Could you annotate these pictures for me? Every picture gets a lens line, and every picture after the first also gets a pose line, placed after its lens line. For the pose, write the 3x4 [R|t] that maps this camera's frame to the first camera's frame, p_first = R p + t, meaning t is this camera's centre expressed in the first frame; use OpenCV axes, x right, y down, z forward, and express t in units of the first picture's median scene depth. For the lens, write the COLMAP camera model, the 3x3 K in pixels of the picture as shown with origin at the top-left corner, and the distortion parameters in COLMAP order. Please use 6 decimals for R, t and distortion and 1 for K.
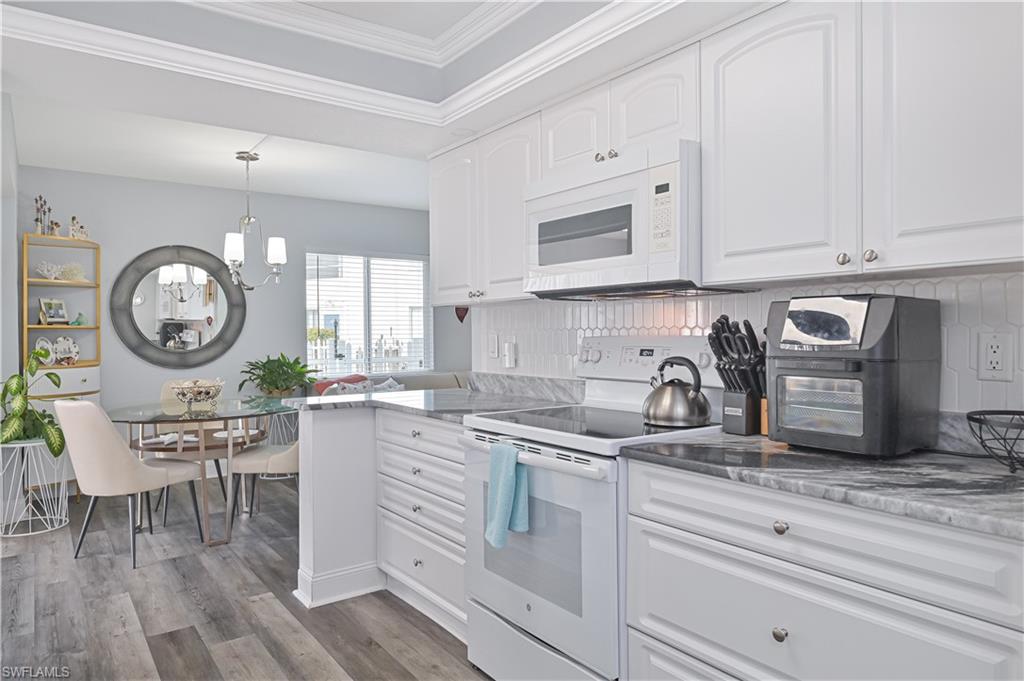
lens RADIAL K [[665.2, 0, 512.0], [0, 665.2, 340.5], [0, 0, 1]] dist [-0.000133, 0.000122]
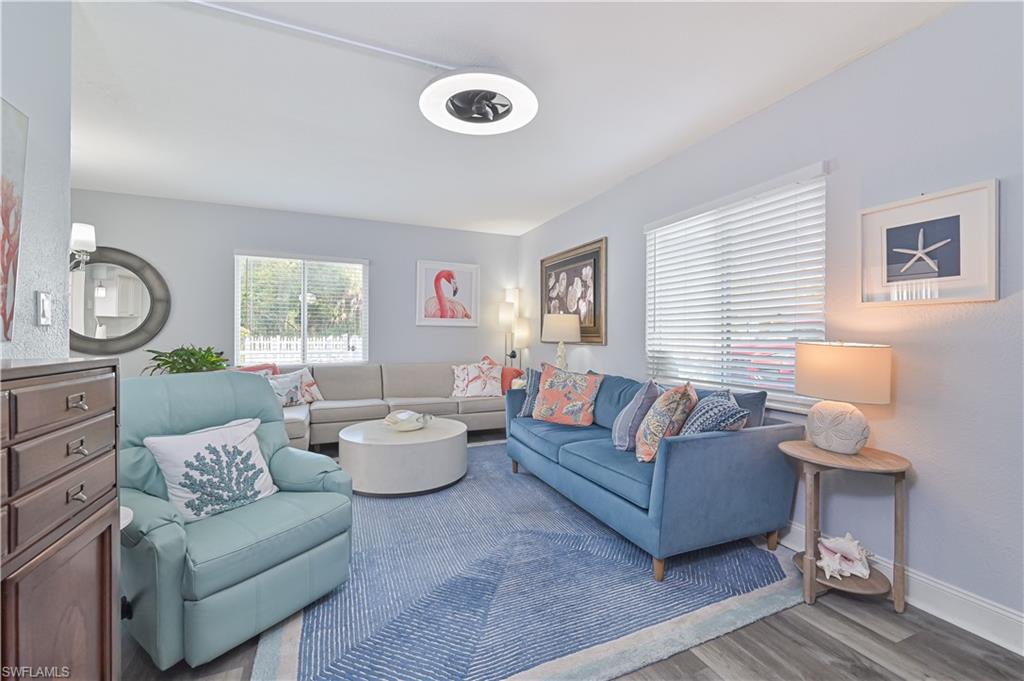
lens RADIAL K [[425.3, 0, 519.8], [0, 425.3, 335.4], [0, 0, 1]] dist [-0.015588, -0.000045]
pose [[0.978596, 0.011325, -0.205481, 0.454802], [-0.014237, 0.999818, -0.012702, 0.010168], [0.205300, 0.015355, 0.978579, 0.580020]]
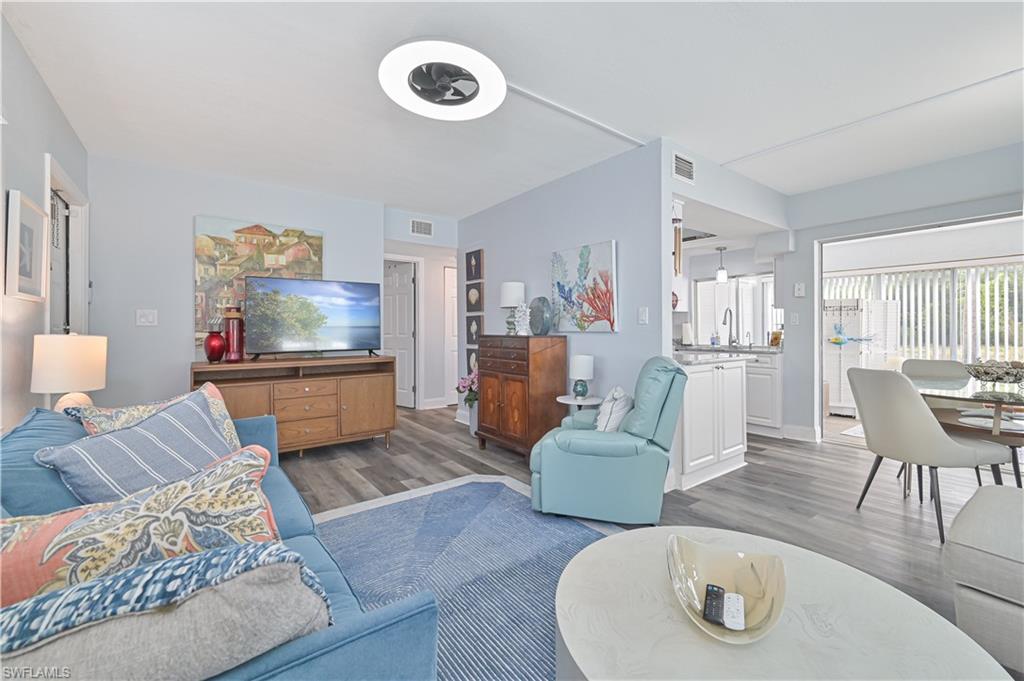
lens RADIAL K [[422.6, 0, 515.4], [0, 422.6, 329.9], [0, 0, 1]] dist [-0.001149, 0.000040]
pose [[-0.999614, 0.011905, -0.025118, 0.231147], [0.011580, 0.999848, 0.013025, 0.000905], [0.025270, 0.012729, -0.999600, 1.557436]]
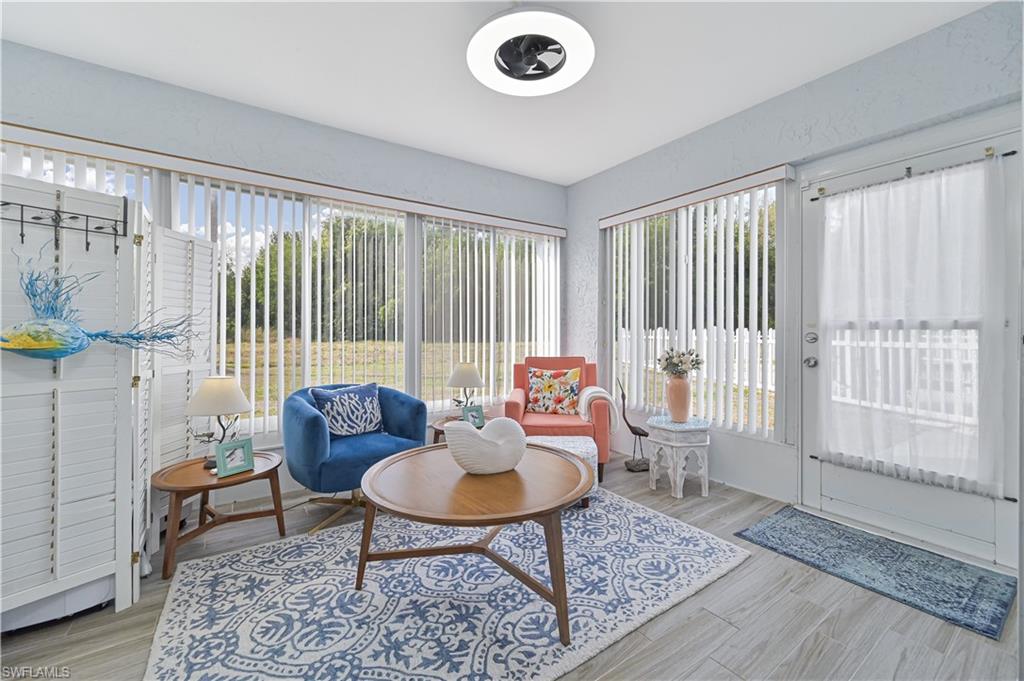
lens RADIAL K [[408.1, 0, 516.2], [0, 408.1, 330.0], [0, 0, 1]] dist [-0.003327, -0.000049]
pose [[-0.015292, 0.008533, -0.999847, -0.532853], [-0.014837, 0.999852, 0.008760, 0.047330], [0.999773, 0.014969, -0.015163, 0.592971]]
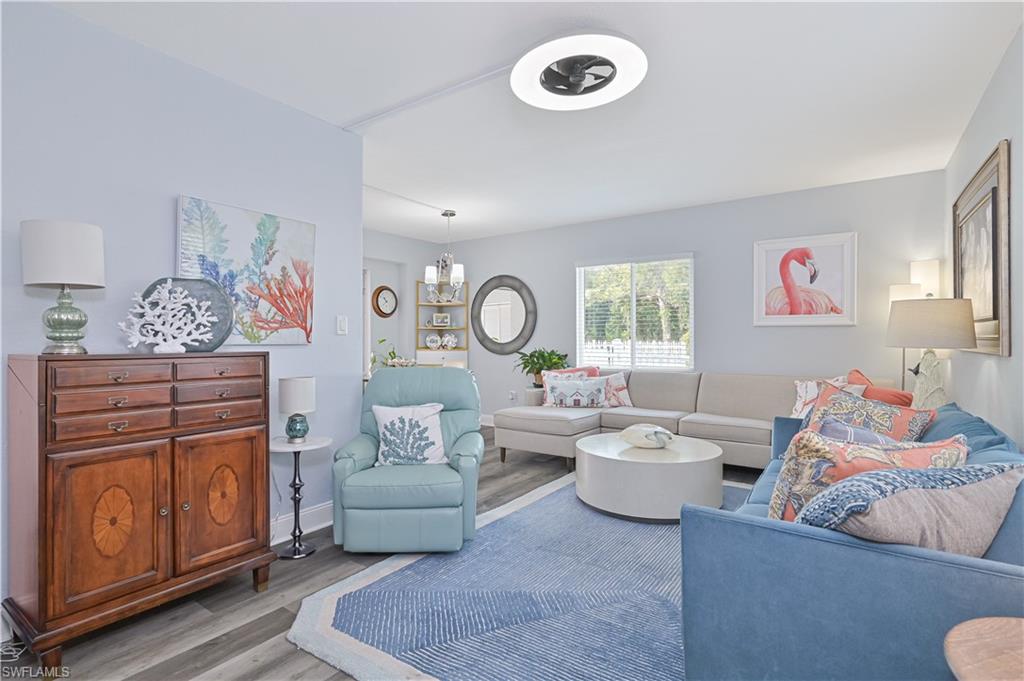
lens RADIAL K [[492.6, 0, 512.0], [0, 492.6, 340.5], [0, 0, 1]] dist [-0.000314, 0.000194]
pose [[0.335329, 0.008900, -0.942059, 0.769105], [-0.013159, 0.999902, 0.004762, 0.004559], [0.942009, 0.010799, 0.335413, 0.831355]]
